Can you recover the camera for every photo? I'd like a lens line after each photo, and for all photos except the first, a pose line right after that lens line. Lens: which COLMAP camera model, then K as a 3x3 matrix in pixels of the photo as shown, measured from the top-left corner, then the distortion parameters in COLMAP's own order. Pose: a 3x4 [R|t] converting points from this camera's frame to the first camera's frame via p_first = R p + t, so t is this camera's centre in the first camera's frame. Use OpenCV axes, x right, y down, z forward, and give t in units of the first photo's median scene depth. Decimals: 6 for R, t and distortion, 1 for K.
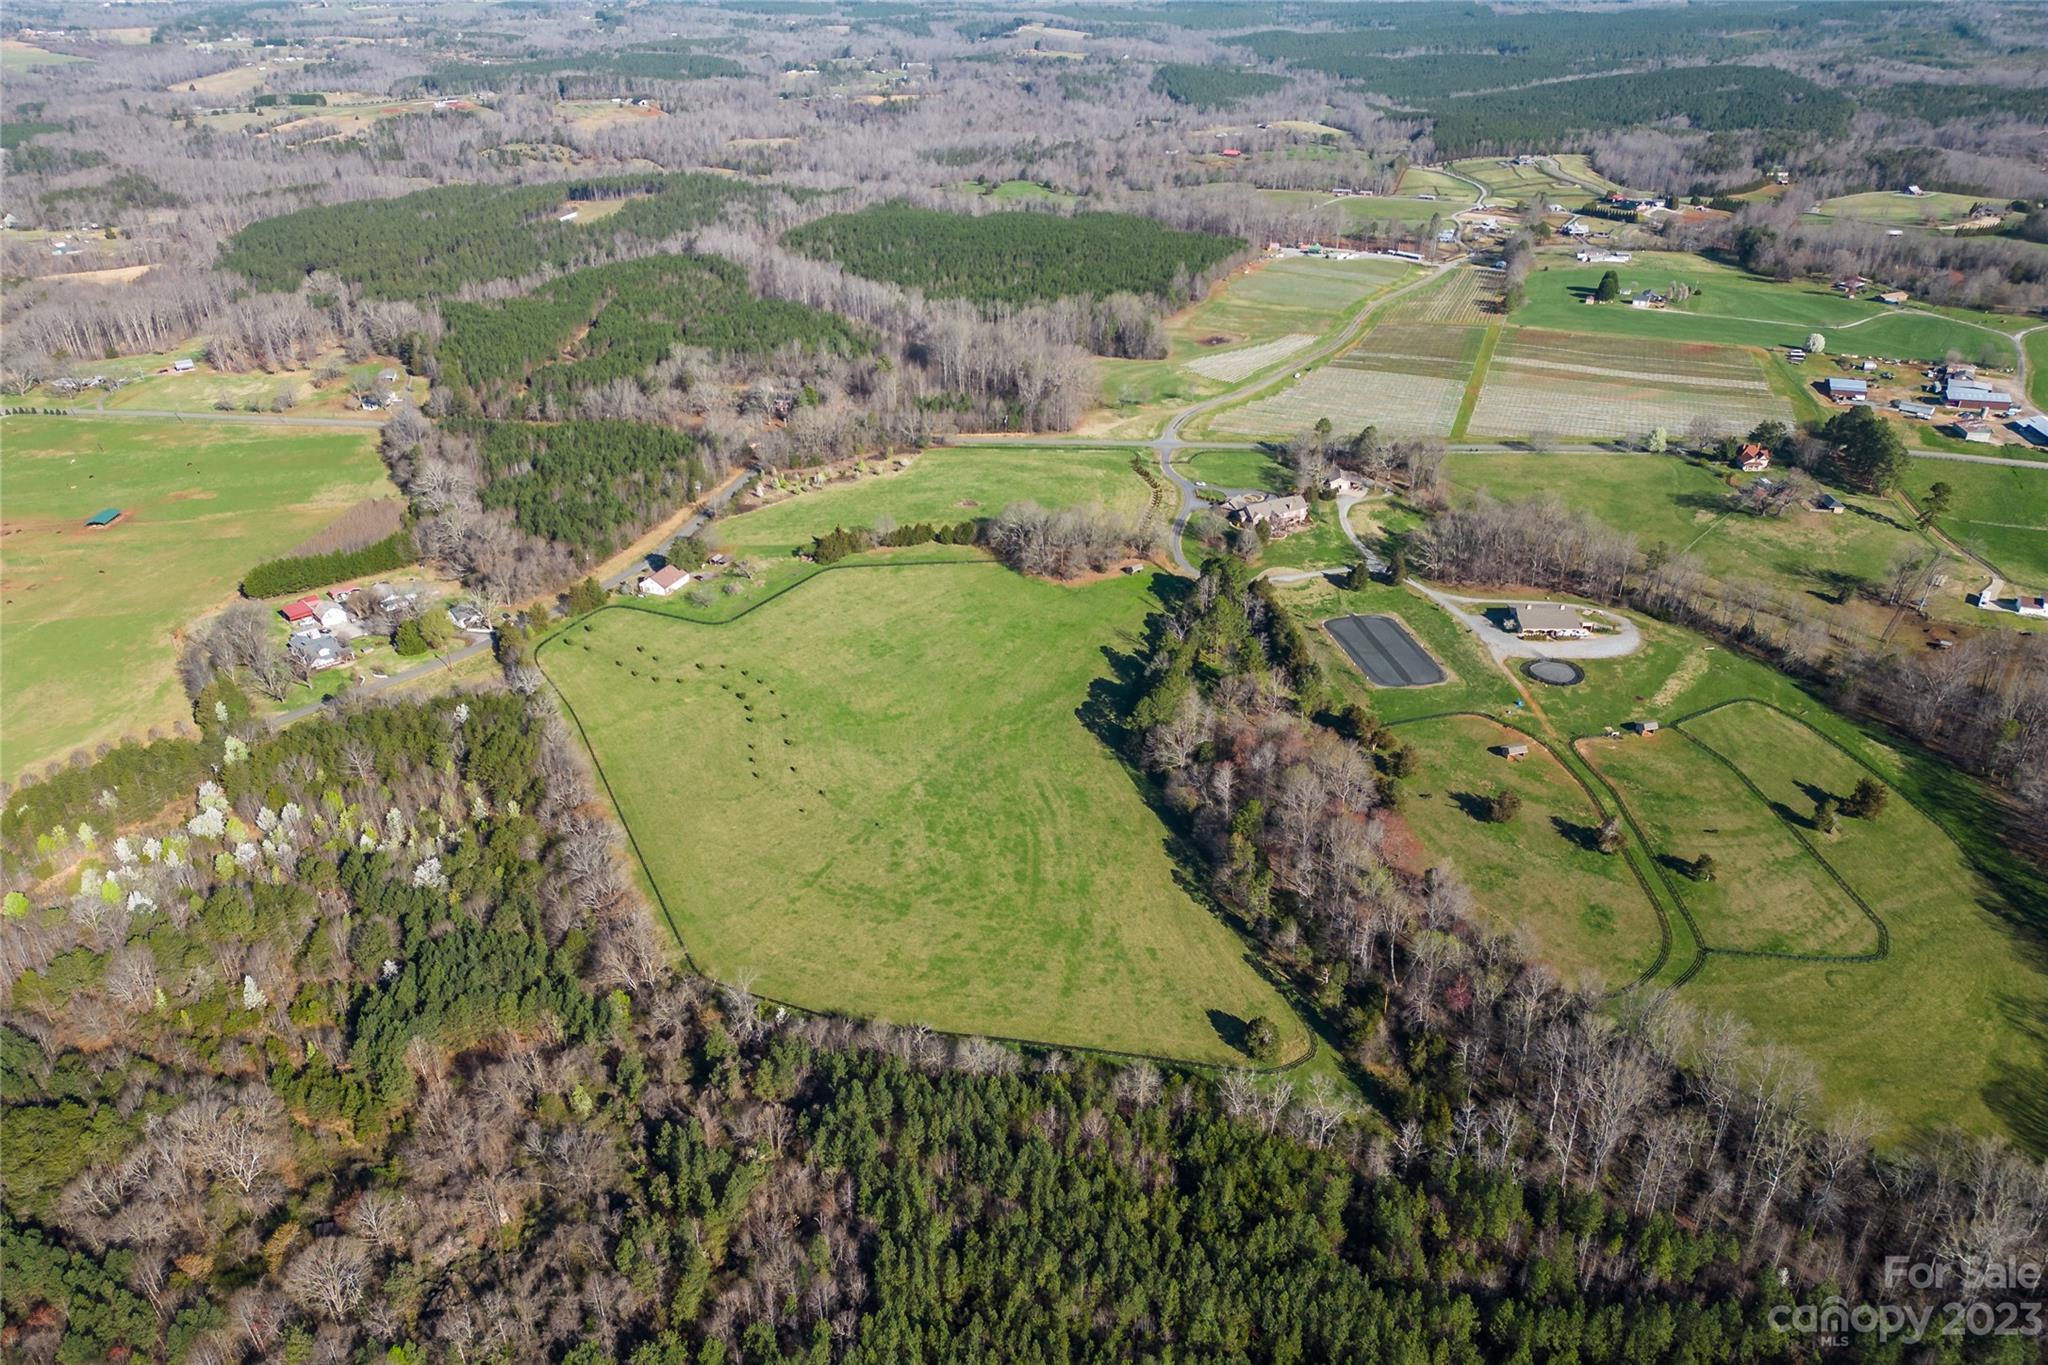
lens RADIAL K [[1421.3, 0, 1026.7], [0, 1421.3, 688.2], [0, 0, 1]] dist [0.103849, -0.104584]
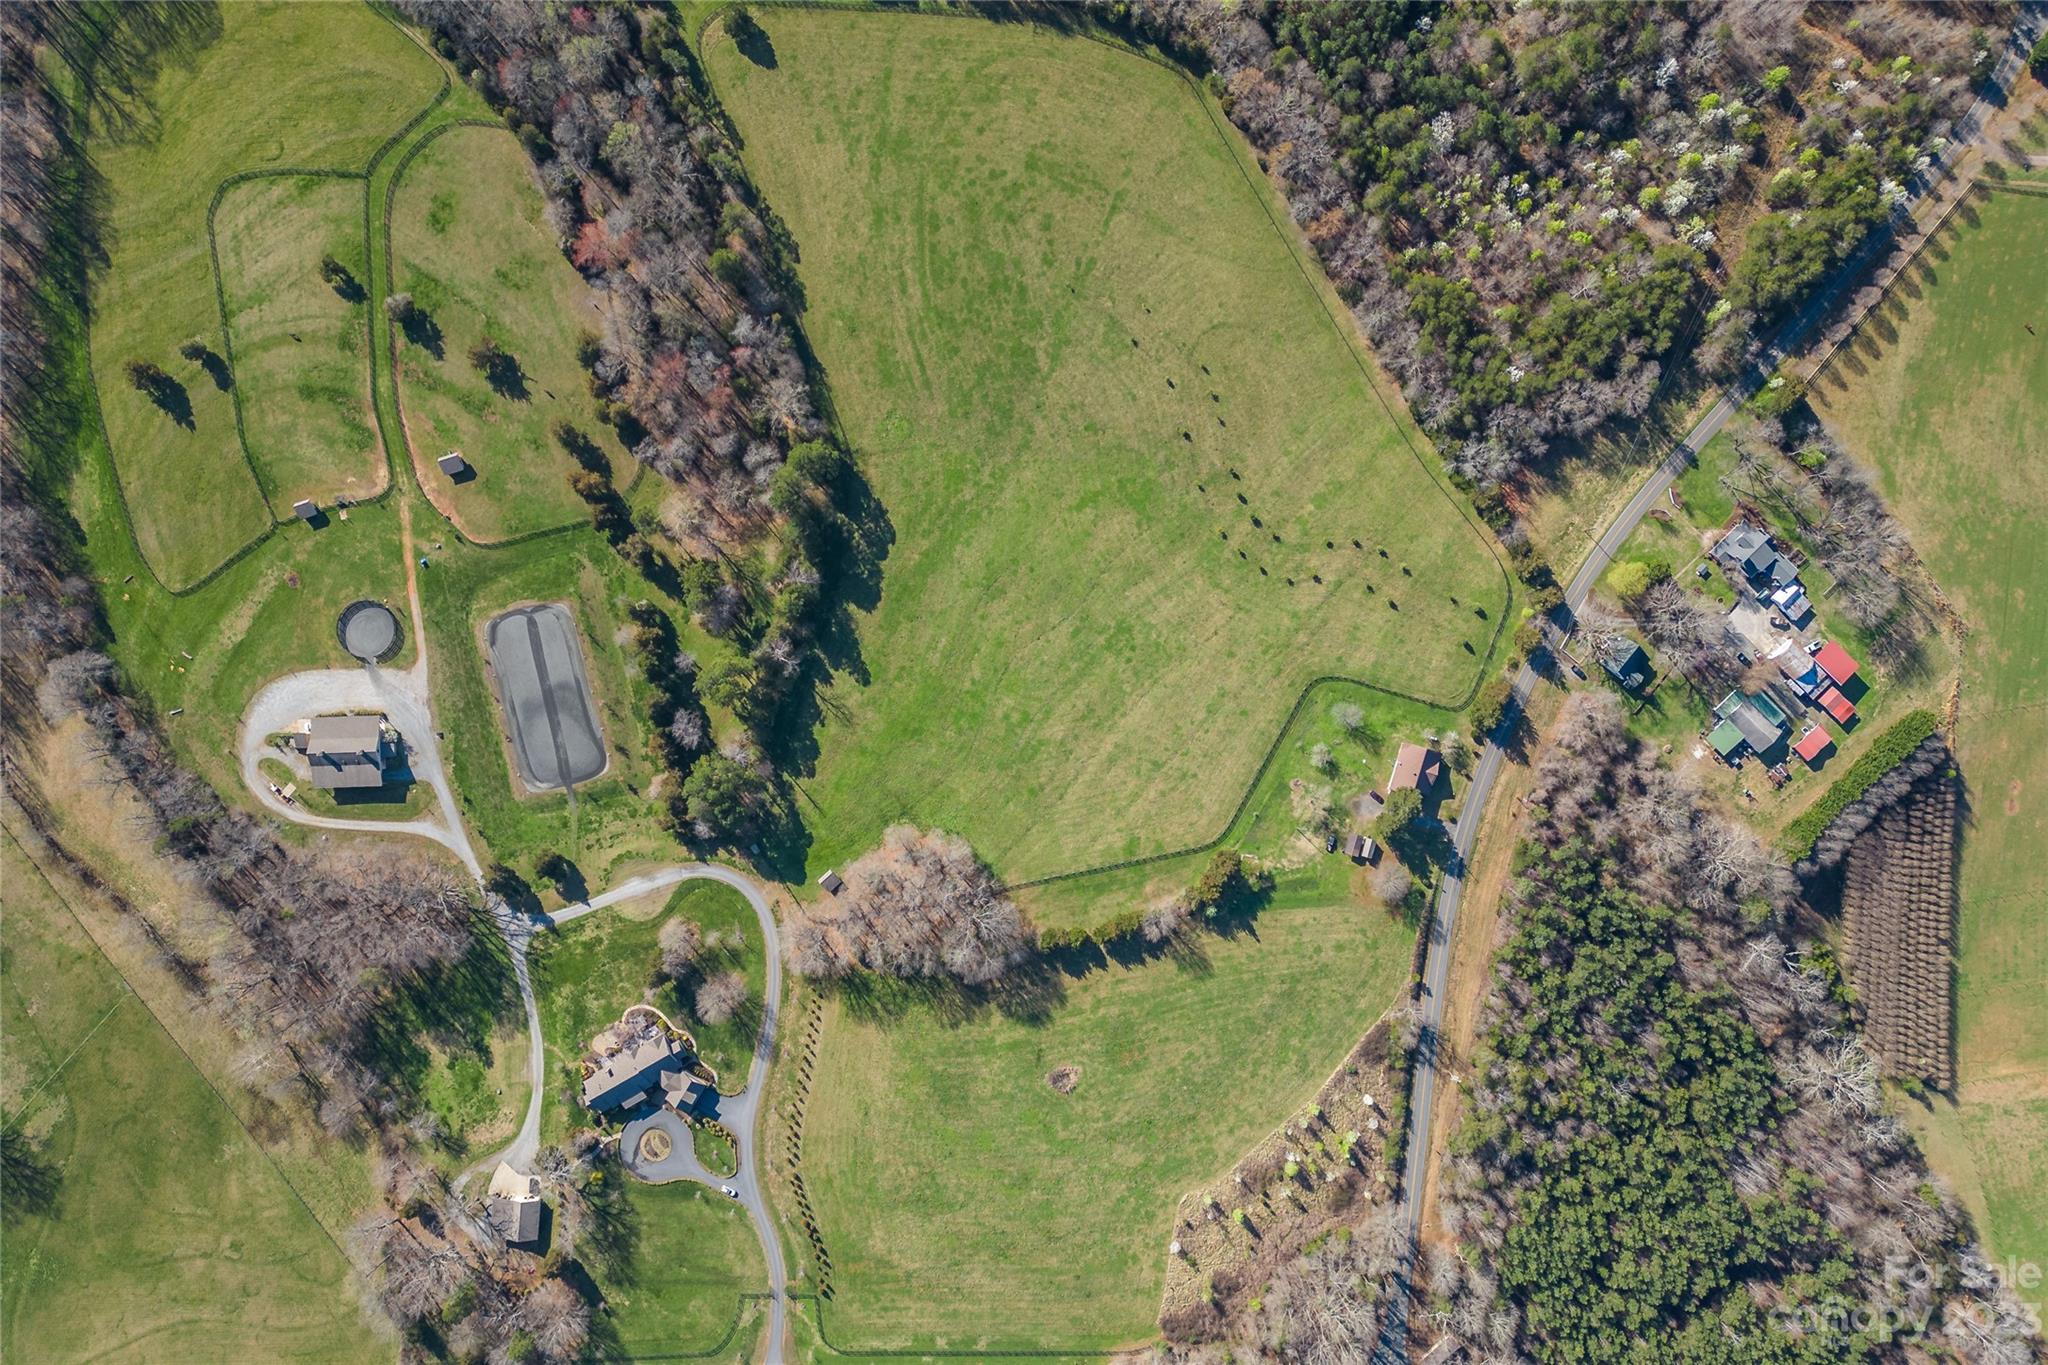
lens RADIAL K [[1421.3, 0, 1026.7], [0, 1421.3, 688.2], [0, 0, 1]] dist [0.103849, -0.104584]
pose [[-0.998054, 0.057466, 0.024207, -0.068715], [-0.006379, -0.480264, 0.877101, -0.852999], [0.062029, 0.875240, 0.479696, 0.642620]]
